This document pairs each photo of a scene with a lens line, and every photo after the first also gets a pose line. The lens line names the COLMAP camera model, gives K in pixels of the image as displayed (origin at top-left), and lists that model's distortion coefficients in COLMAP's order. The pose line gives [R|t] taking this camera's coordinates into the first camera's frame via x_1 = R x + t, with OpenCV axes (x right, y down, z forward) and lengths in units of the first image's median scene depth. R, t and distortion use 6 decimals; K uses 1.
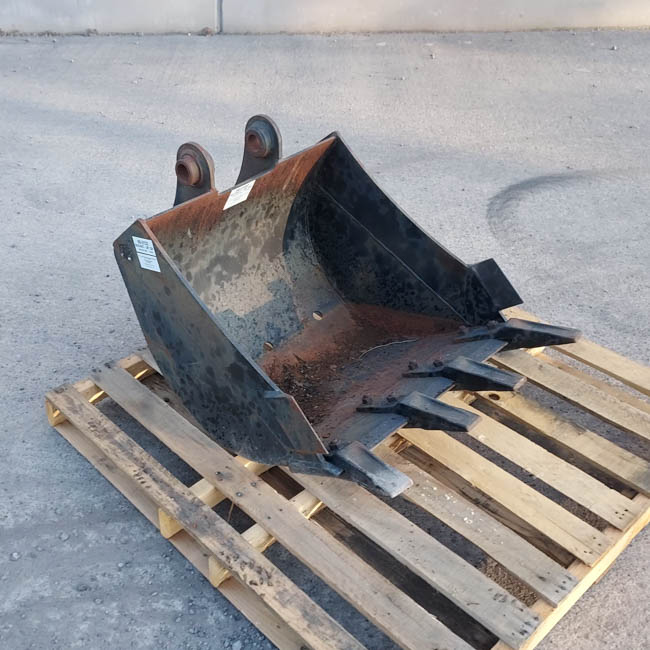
lens RADIAL K [[813.8, 0, 196.6], [0, 813.8, 359.8], [0, 0, 1]] dist [0.063734, -0.097123]
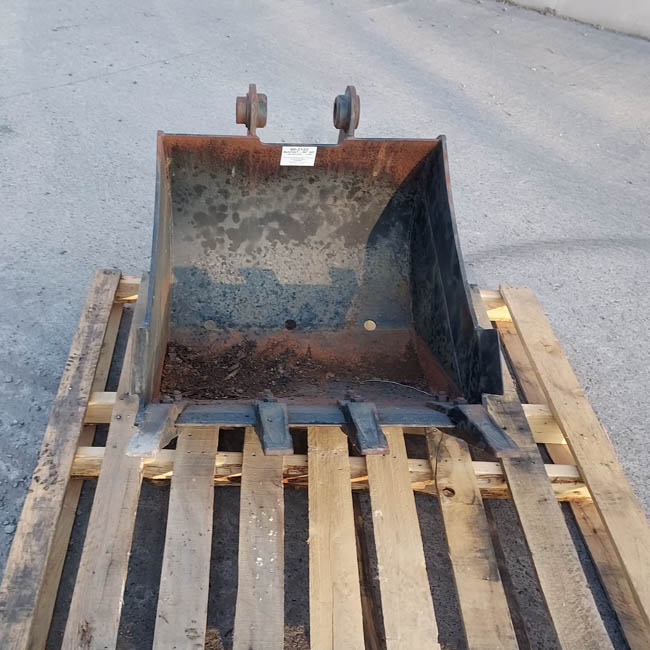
lens RADIAL K [[906.2, 0, 216.8], [0, 906.2, 274.6], [0, 0, 1]] dist [0.069509, -0.100630]
pose [[0.739533, 0.408755, -0.534800, 0.567047], [-0.449239, 0.891389, 0.060084, -0.093654], [0.501274, 0.195819, 0.842840, 0.082392]]
